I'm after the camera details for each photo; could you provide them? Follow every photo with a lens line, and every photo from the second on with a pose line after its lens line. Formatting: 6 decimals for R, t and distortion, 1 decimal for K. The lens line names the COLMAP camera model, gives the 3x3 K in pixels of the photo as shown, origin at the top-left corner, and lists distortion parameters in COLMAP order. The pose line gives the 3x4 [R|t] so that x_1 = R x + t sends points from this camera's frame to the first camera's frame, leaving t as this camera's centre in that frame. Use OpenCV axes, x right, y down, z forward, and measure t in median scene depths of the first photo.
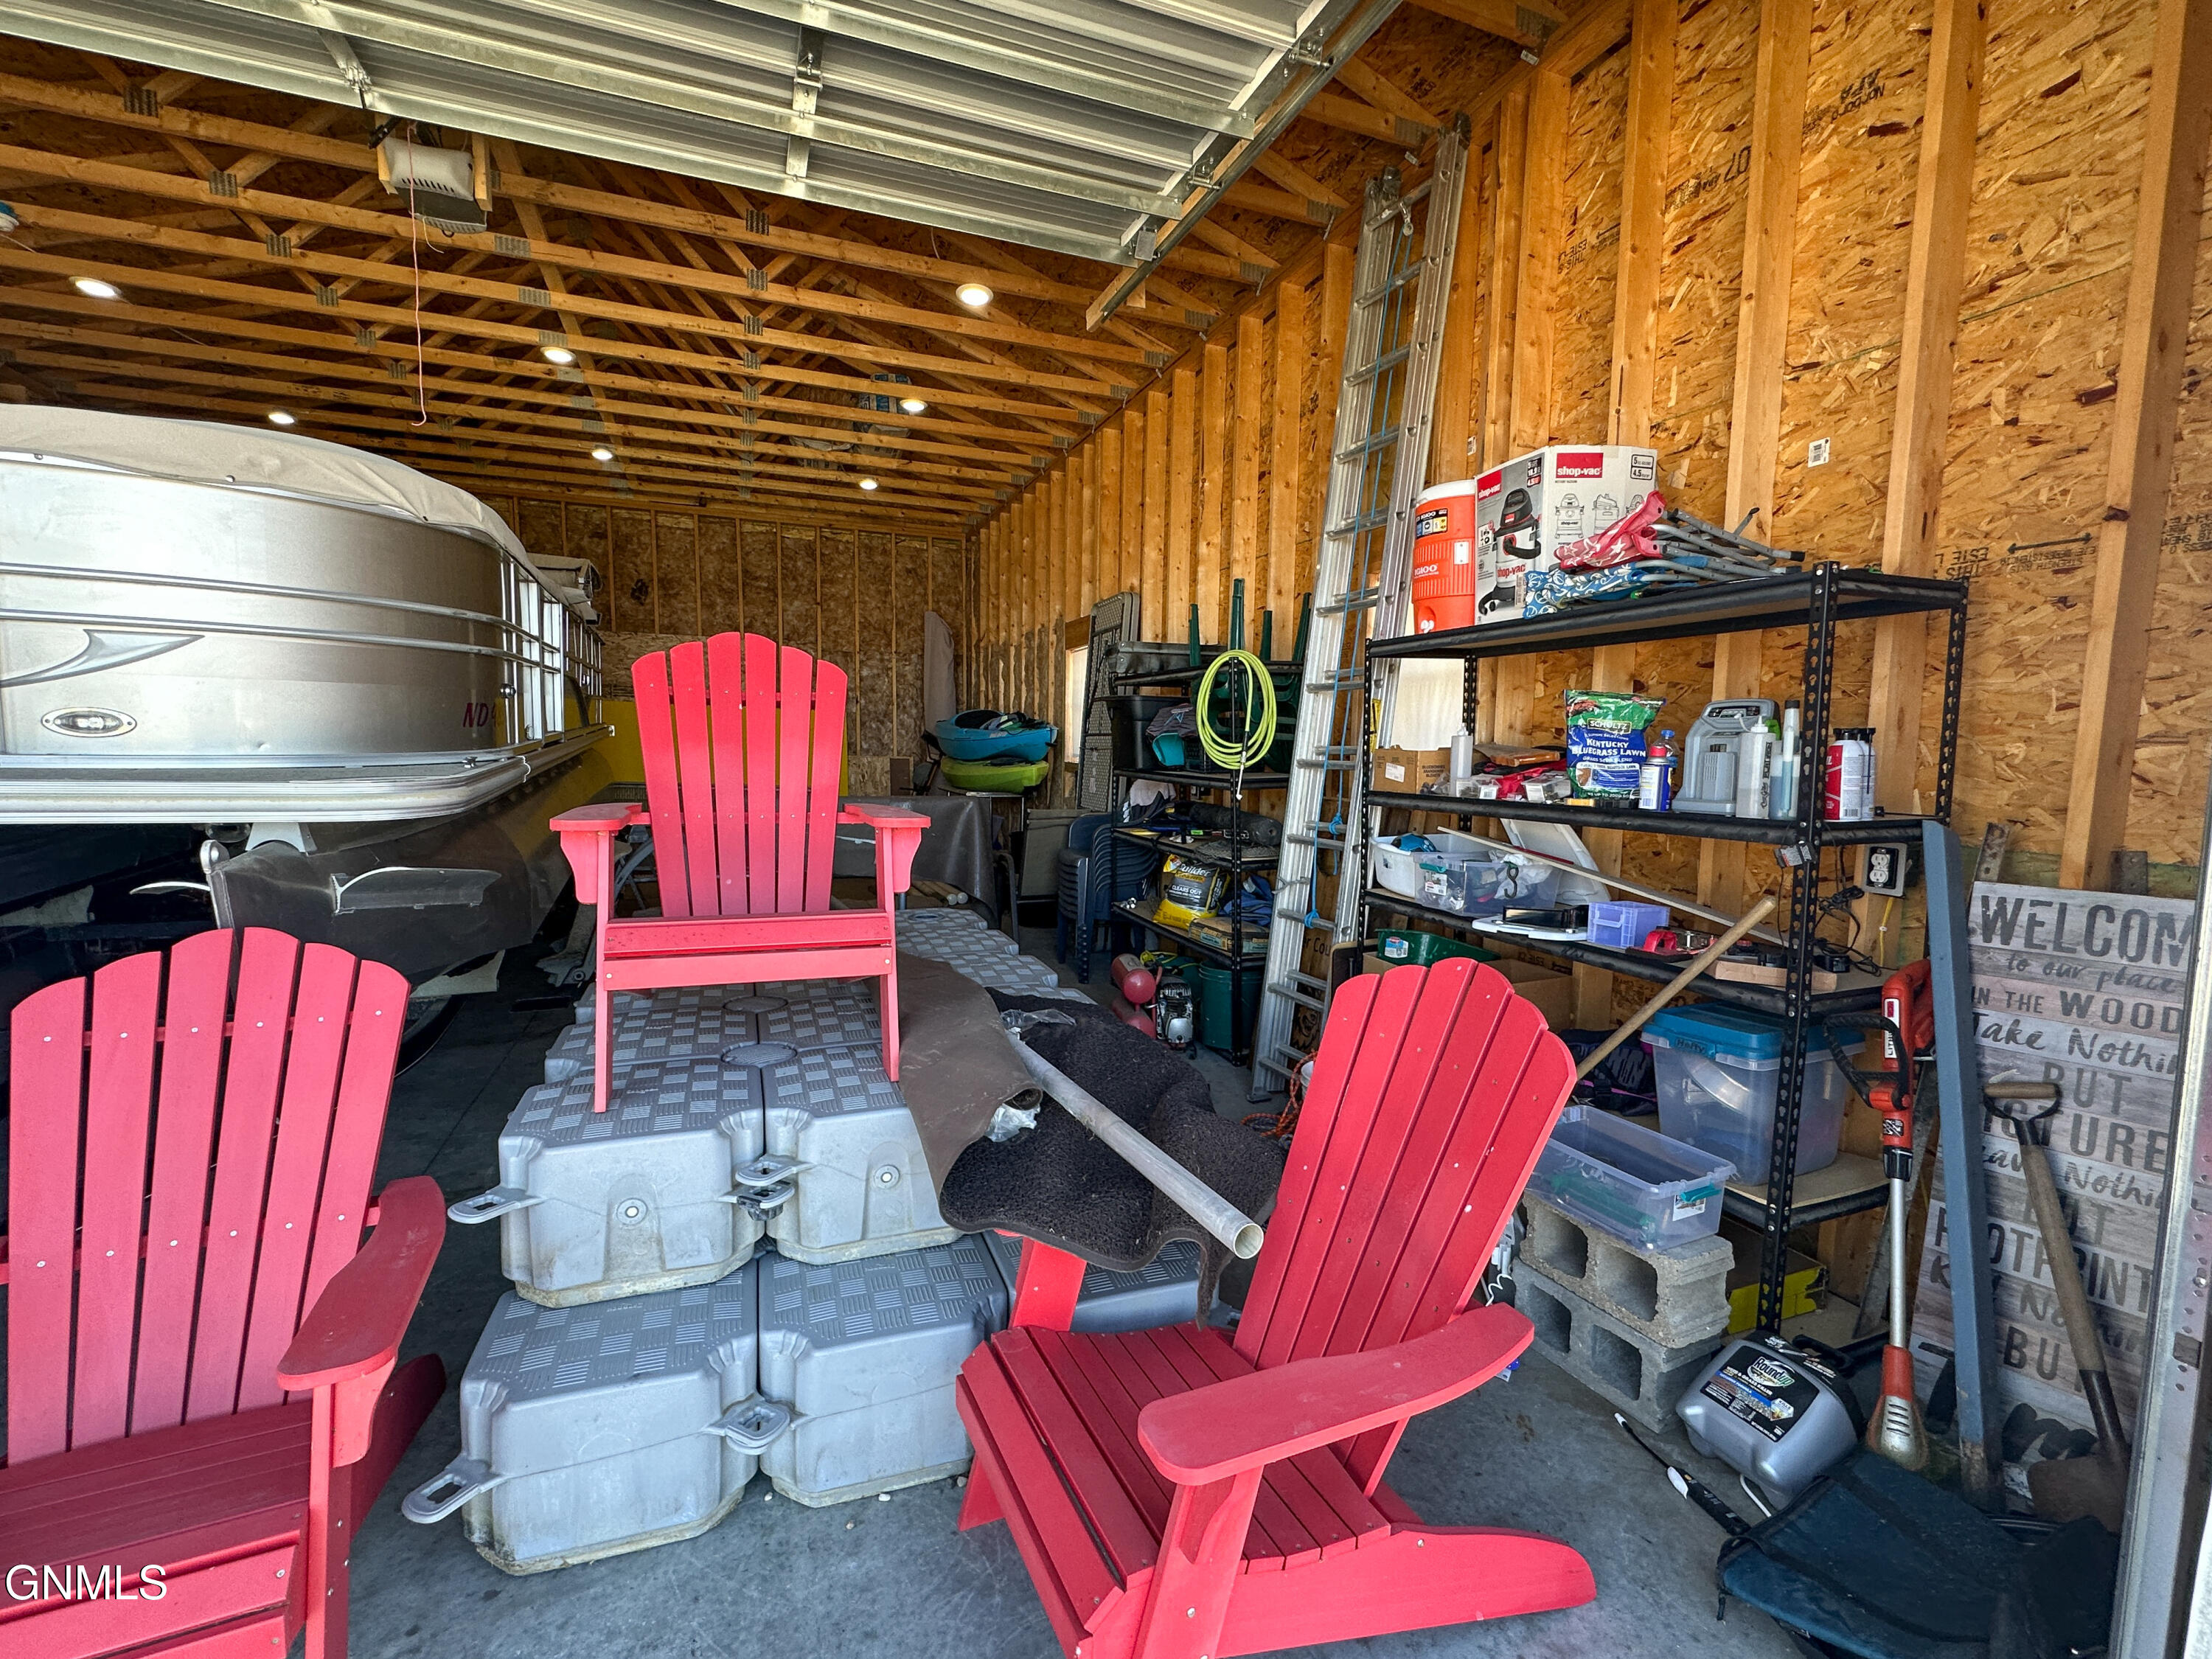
lens RADIAL K [[965.7, 0, 1103.4], [0, 965.7, 828.6], [0, 0, 1]] dist [-0.004198, 0.001125]
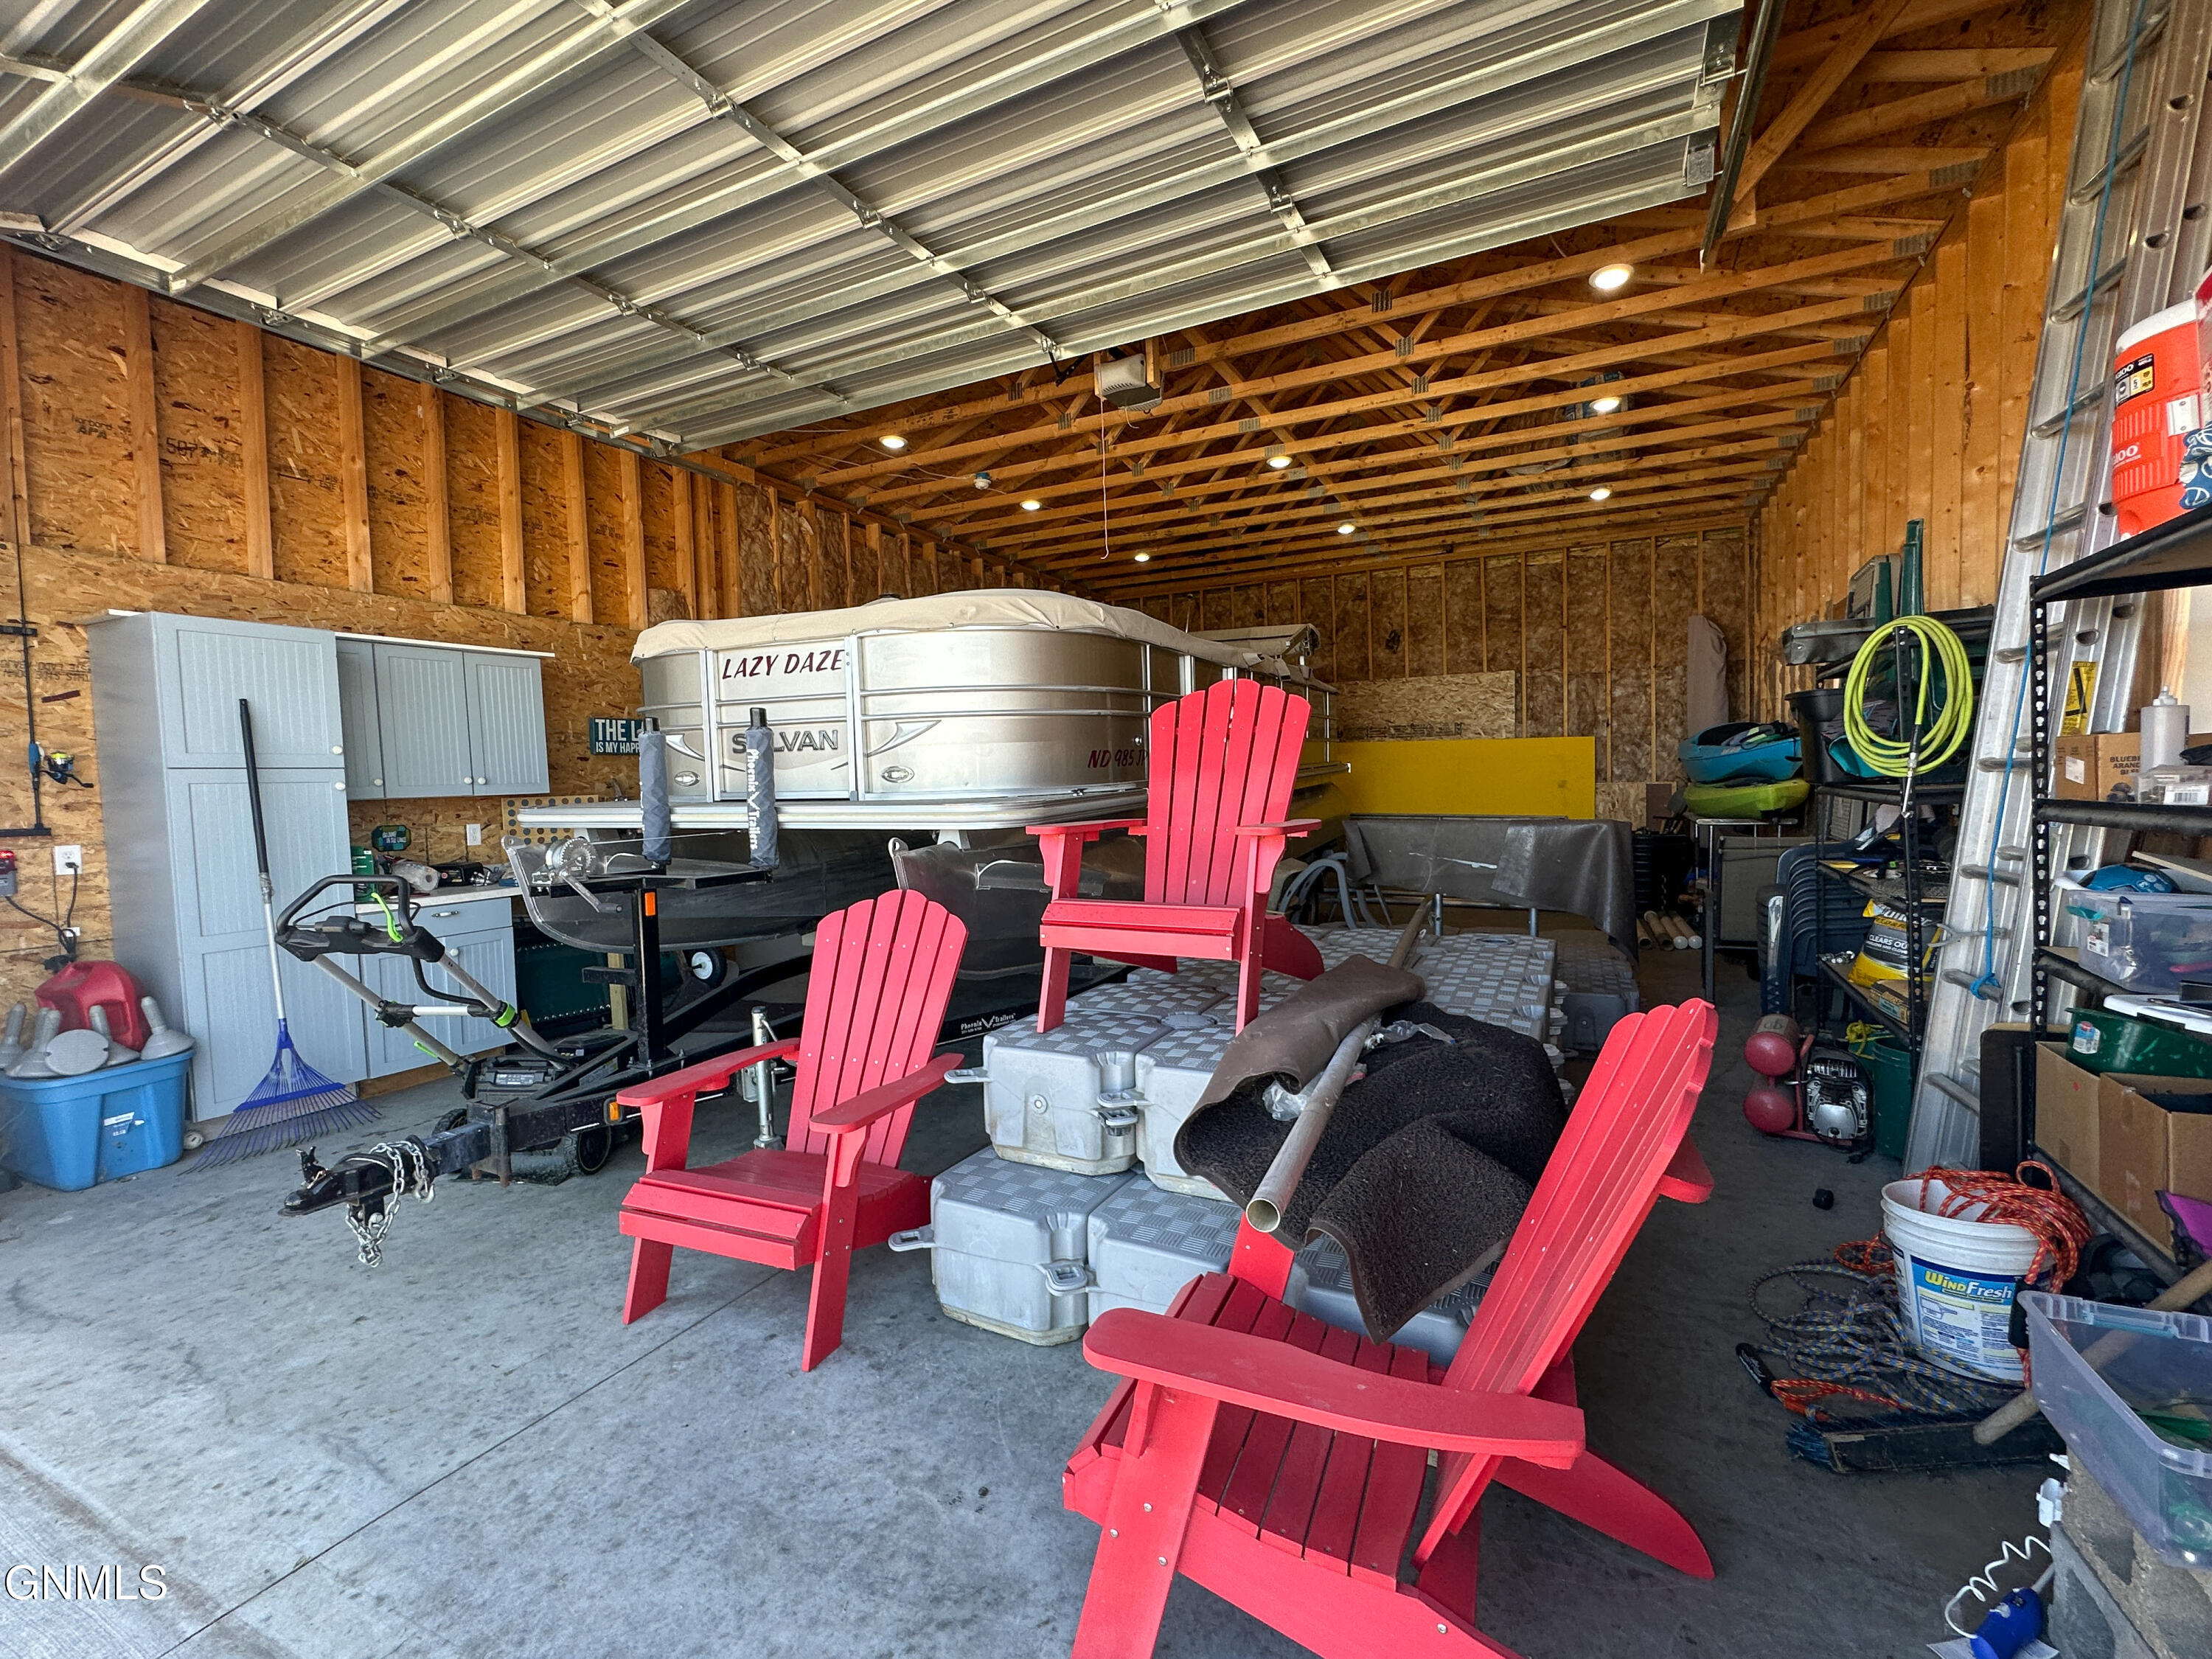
lens RADIAL K [[965.7, 0, 1102.5], [0, 965.7, 826.7], [0, 0, 1]] dist [-0.004198, 0.001125]
pose [[0.665240, -0.002145, -0.746627, 0.264583], [-0.027320, 0.999256, -0.027212, 0.012470], [0.746130, 0.038500, 0.664687, 0.050336]]
